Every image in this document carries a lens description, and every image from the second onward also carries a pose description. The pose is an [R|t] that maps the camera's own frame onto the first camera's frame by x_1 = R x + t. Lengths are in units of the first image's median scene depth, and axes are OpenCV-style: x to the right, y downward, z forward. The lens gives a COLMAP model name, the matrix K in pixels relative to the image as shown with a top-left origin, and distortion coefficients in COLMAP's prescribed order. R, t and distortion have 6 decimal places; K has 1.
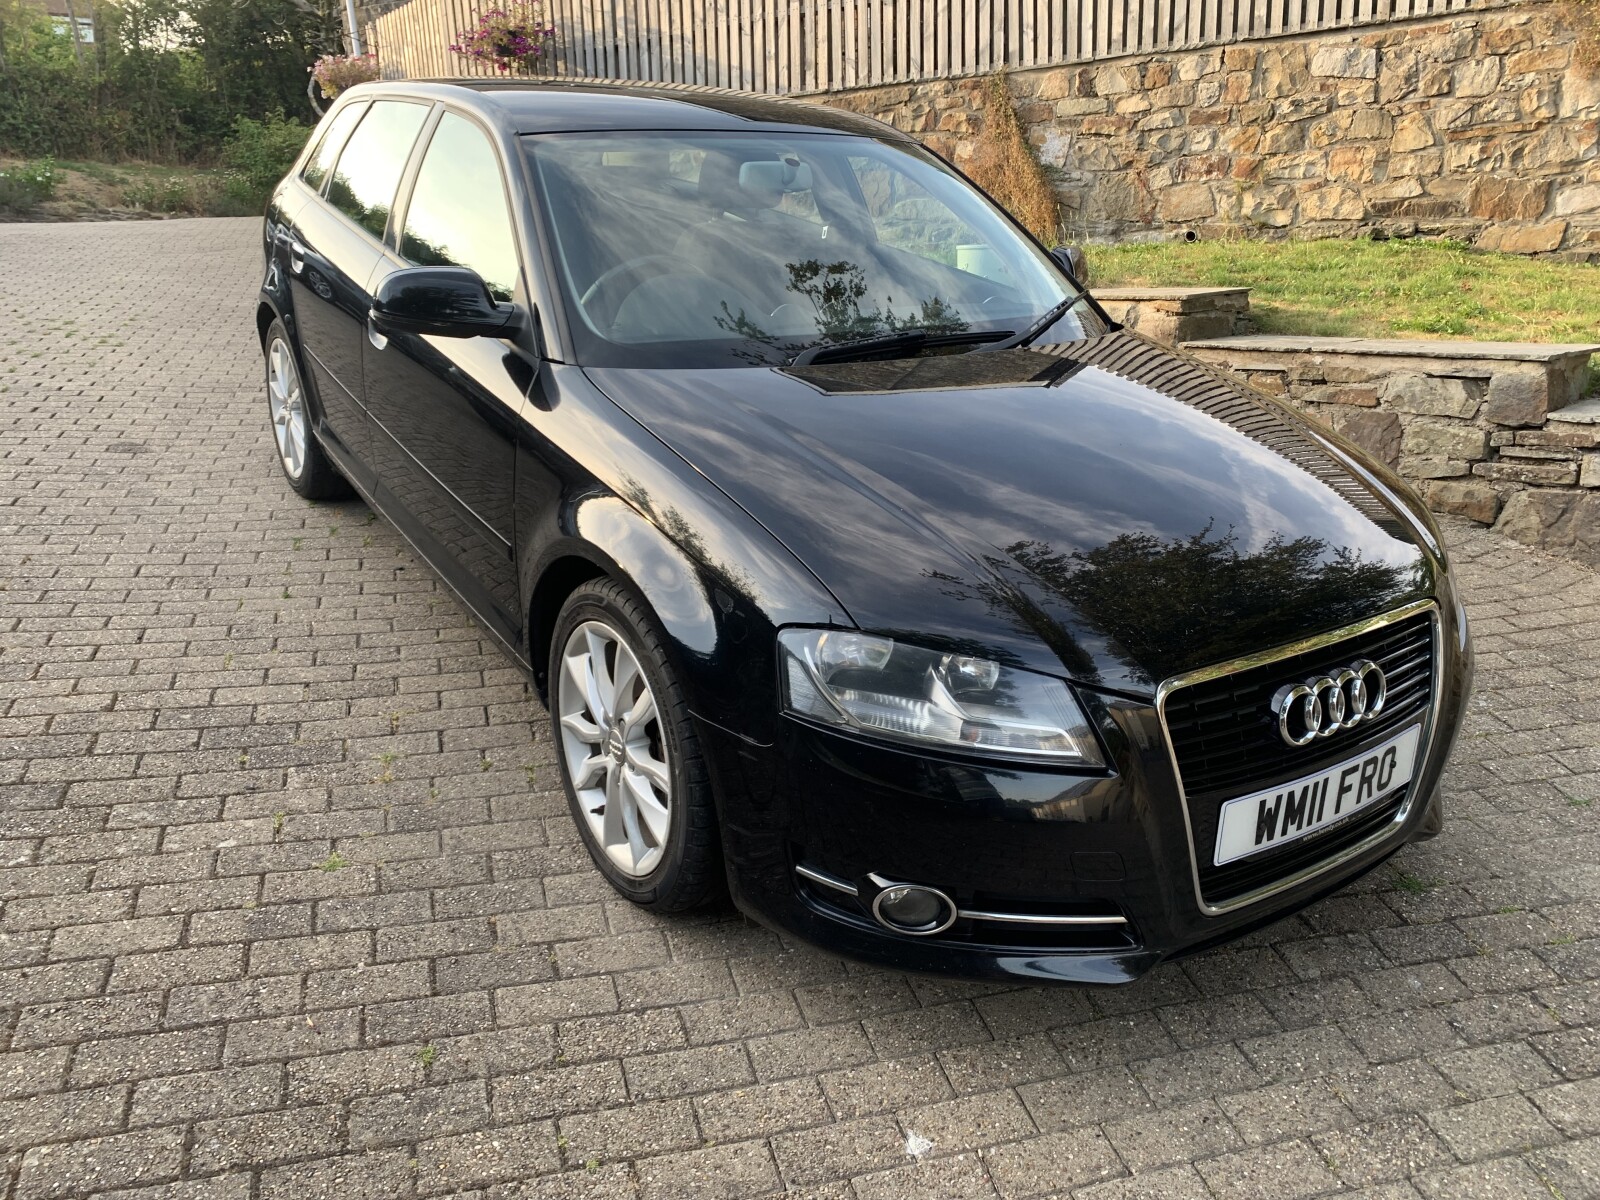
lens RADIAL K [[1222.8, 0, 805.0], [0, 1222.8, 598.5], [0, 0, 1]] dist [0.015241, -0.008476]
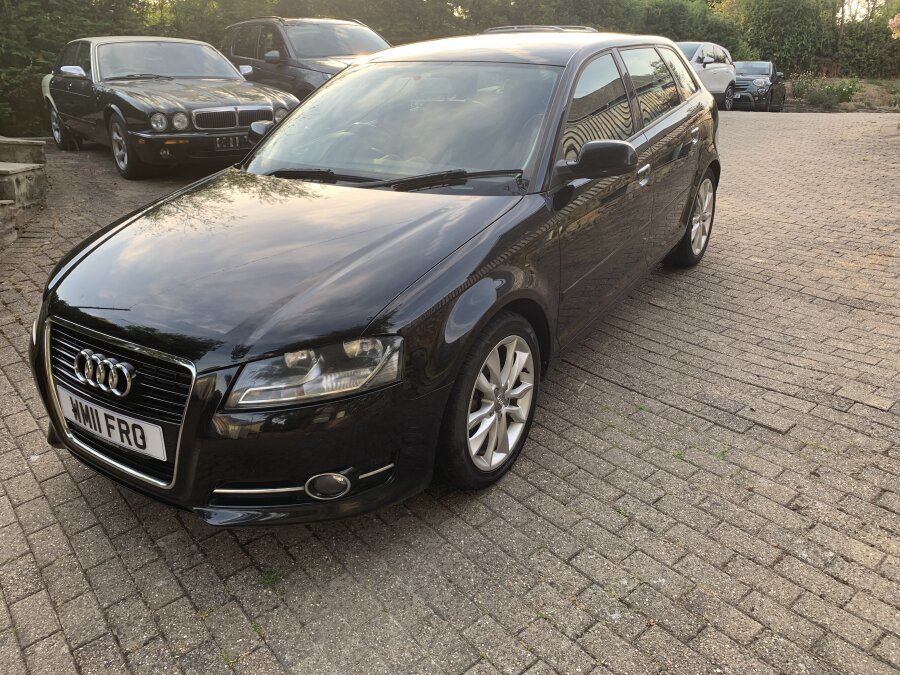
lens RADIAL K [[687.8, 0, 451.8], [0, 687.8, 334.5], [0, 0, 1]] dist [0.015241, -0.008476]
pose [[0.409516, 0.319427, -0.854554, 1.323262], [-0.310399, 0.929601, 0.198731, -0.291566], [0.857875, 0.183869, 0.479837, 0.831837]]
